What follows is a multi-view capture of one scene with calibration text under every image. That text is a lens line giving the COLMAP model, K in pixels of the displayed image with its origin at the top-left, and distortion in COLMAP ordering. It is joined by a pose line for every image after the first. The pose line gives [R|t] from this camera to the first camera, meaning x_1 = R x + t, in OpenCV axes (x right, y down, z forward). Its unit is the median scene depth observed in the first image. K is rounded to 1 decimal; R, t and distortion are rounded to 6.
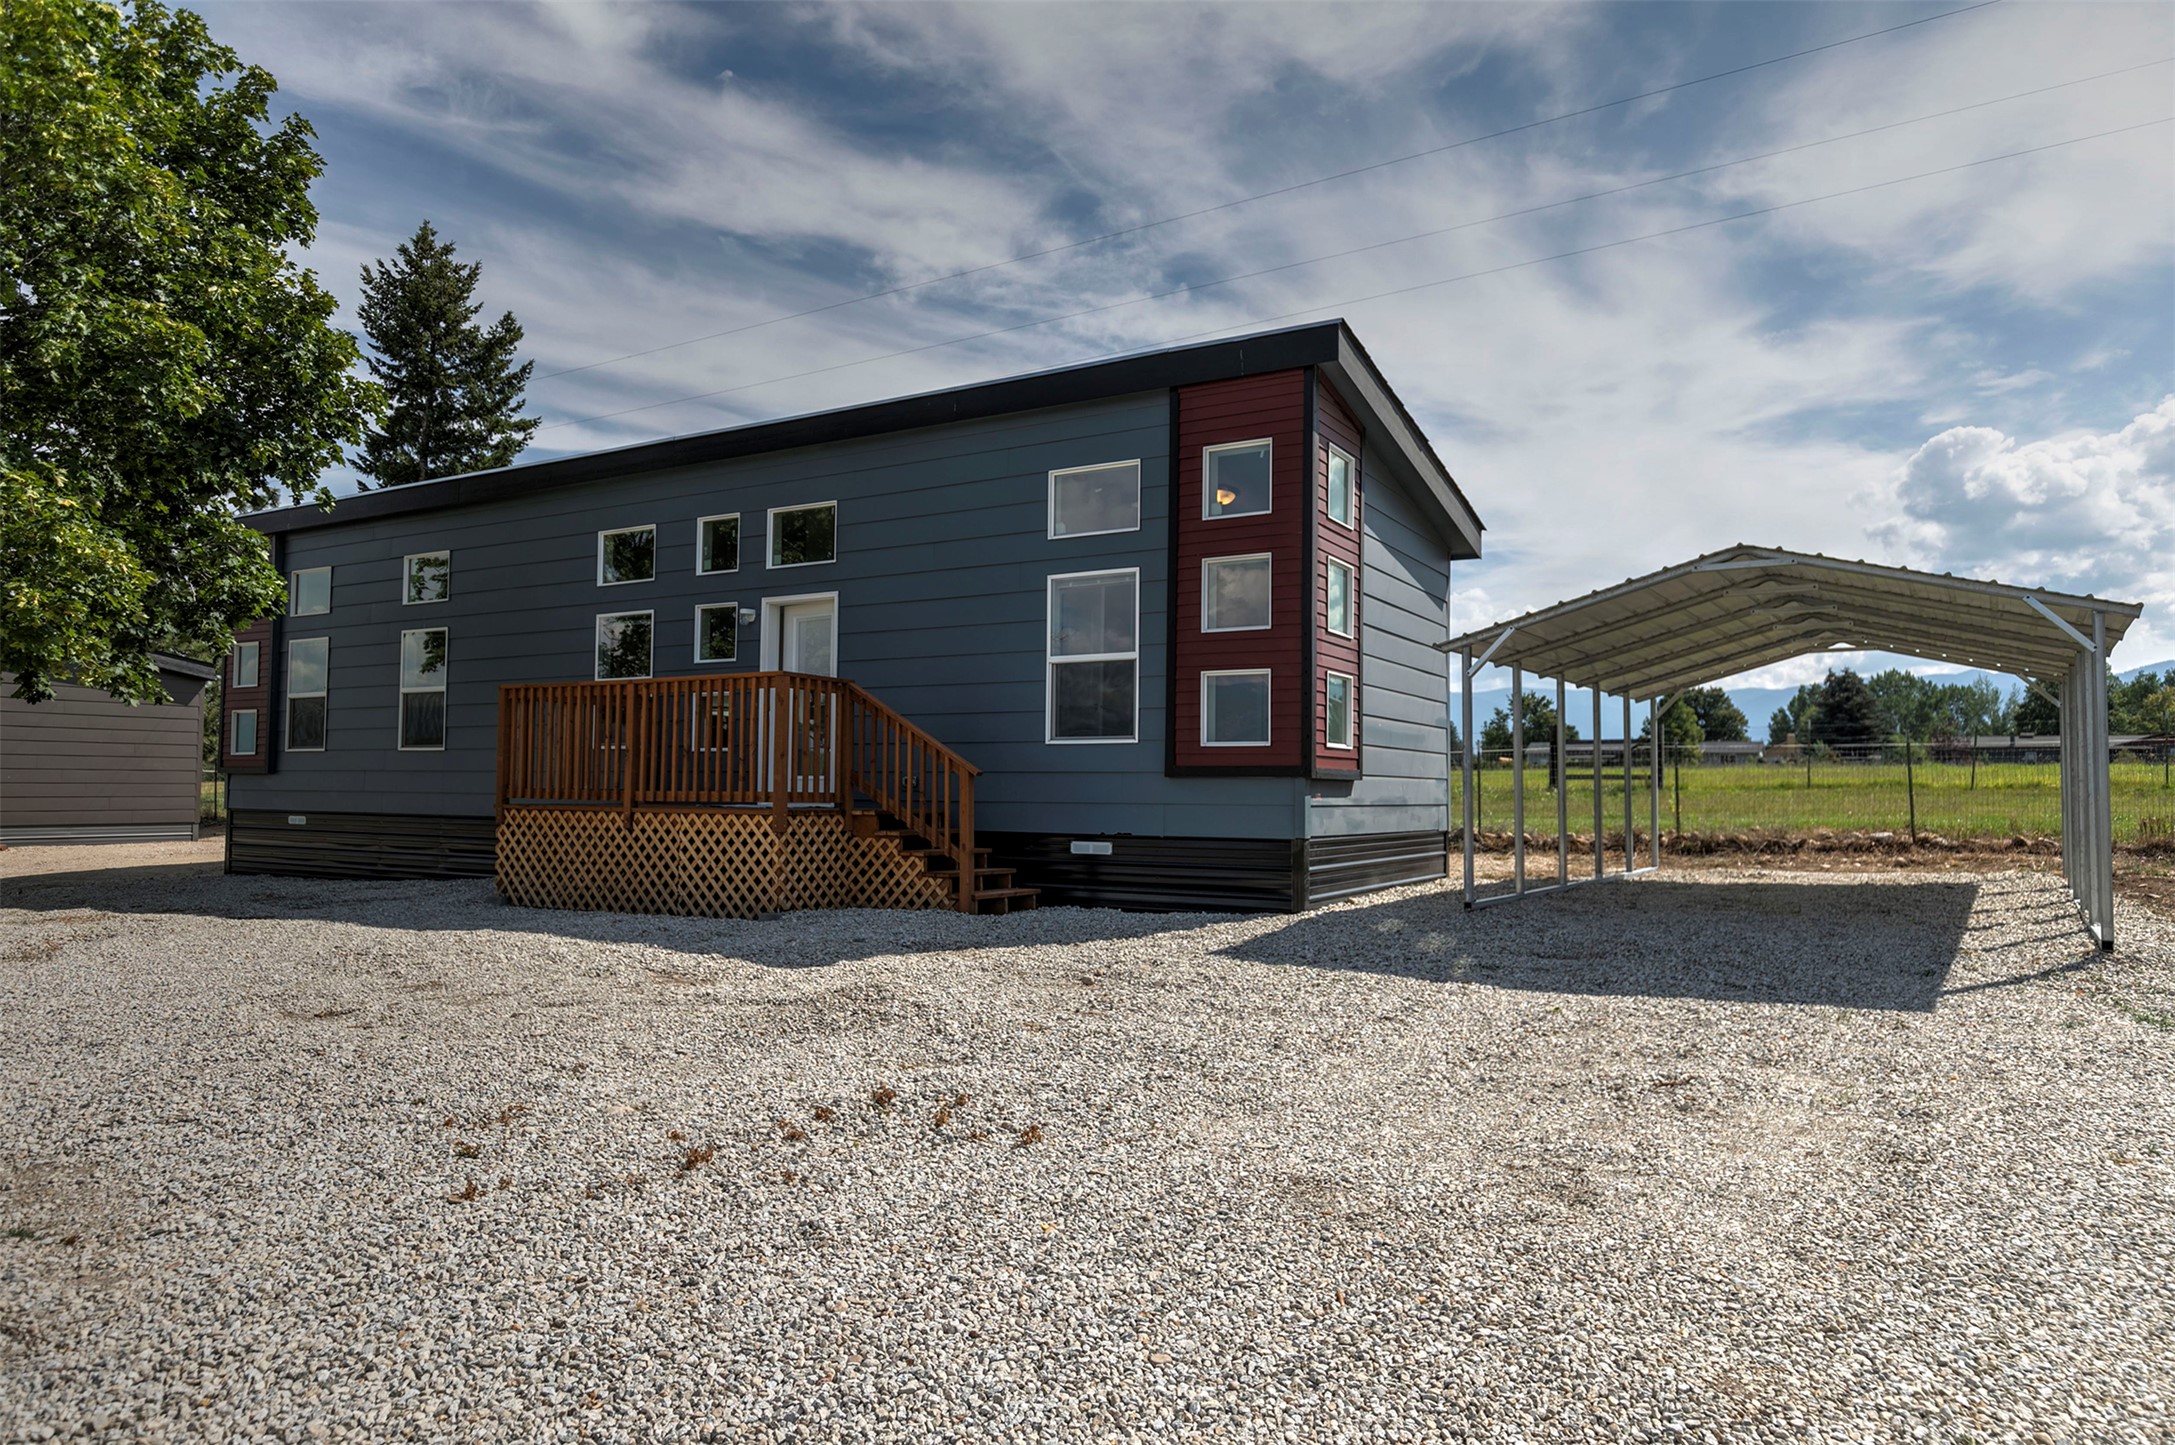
lens RADIAL K [[1329.3, 0, 1093.0], [0, 1329.3, 777.7], [0, 0, 1]] dist [0.008867, -0.006062]
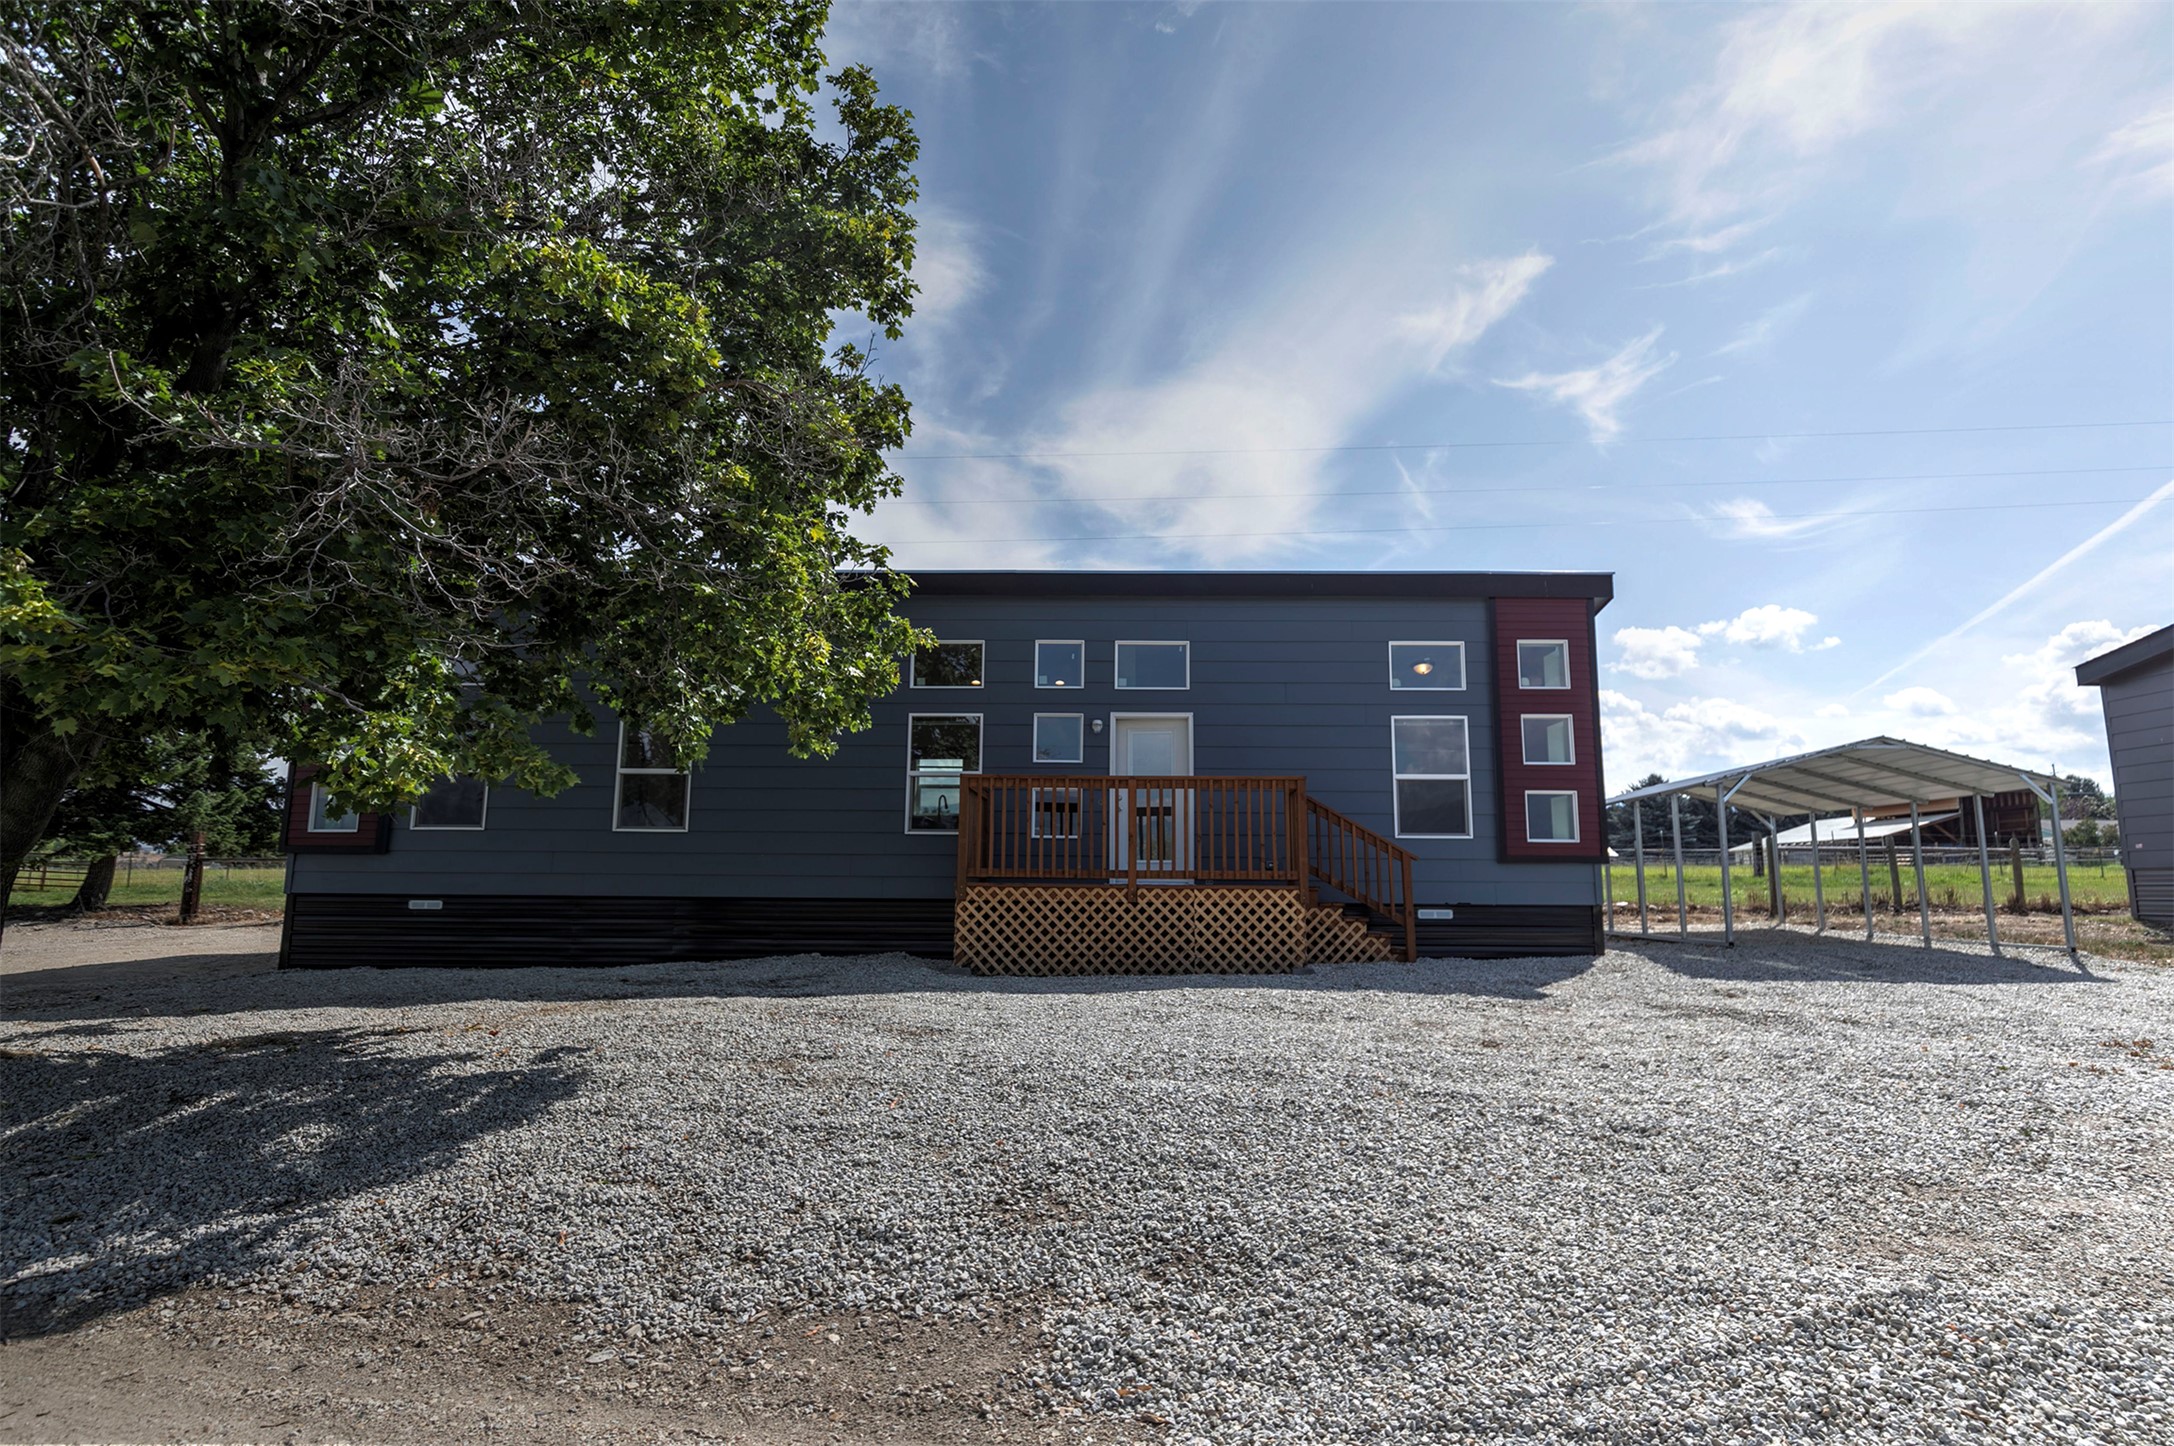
lens RADIAL K [[1094.5, 0, 1088.6], [0, 1094.5, 722.5], [0, 0, 1]] dist [0.016008, 0.000011]
pose [[0.876610, 0.073845, 0.475502, -0.851502], [-0.006103, 0.989782, -0.142461, 0.019425], [-0.481163, 0.121981, 0.868103, 0.161988]]
